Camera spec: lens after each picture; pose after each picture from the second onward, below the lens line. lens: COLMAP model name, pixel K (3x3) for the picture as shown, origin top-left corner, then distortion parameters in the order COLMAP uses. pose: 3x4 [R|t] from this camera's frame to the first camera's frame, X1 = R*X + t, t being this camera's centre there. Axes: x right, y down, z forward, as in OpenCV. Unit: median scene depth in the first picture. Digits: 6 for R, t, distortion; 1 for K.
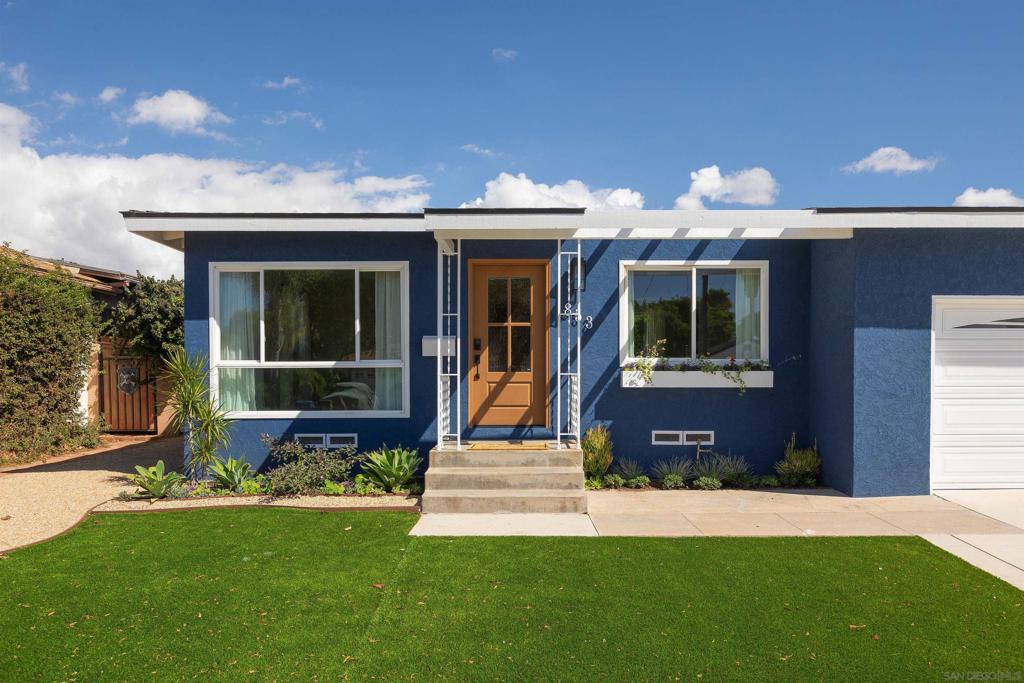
lens RADIAL K [[738.6, 0, 511.8], [0, 738.6, 349.8], [0, 0, 1]] dist [0.011877, -0.007245]
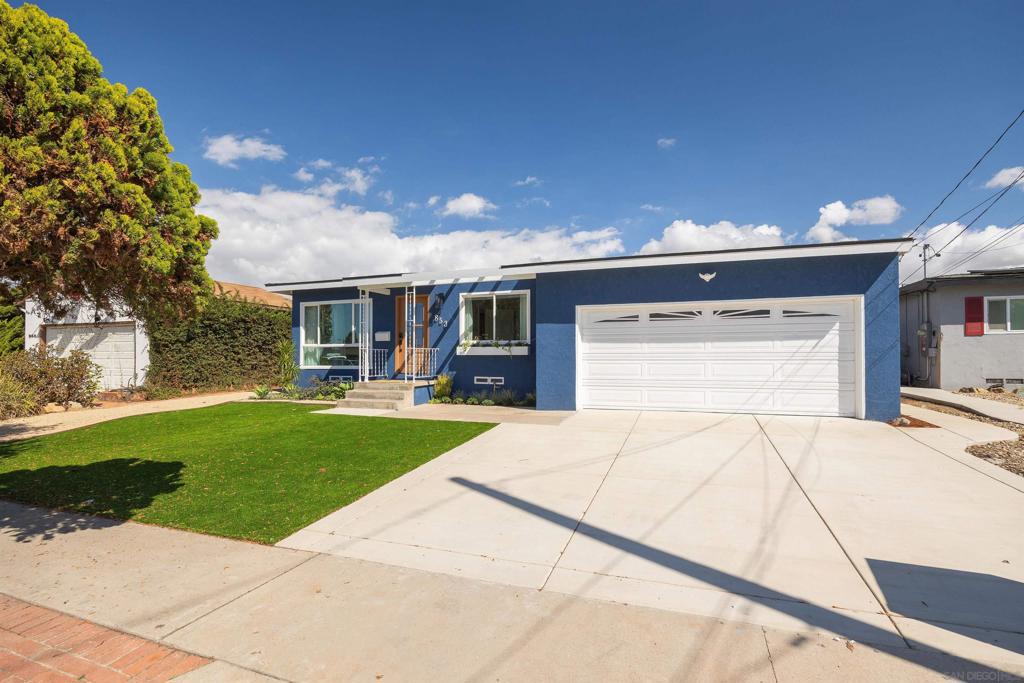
lens RADIAL K [[474.7, 0, 513.2], [0, 474.7, 334.0], [0, 0, 1]] dist [-0.004012, -0.000752]
pose [[0.938407, -0.018245, -0.345050, 0.733341], [0.013203, 0.999769, -0.016956, 0.016154], [0.345280, 0.011356, 0.938431, -0.180382]]
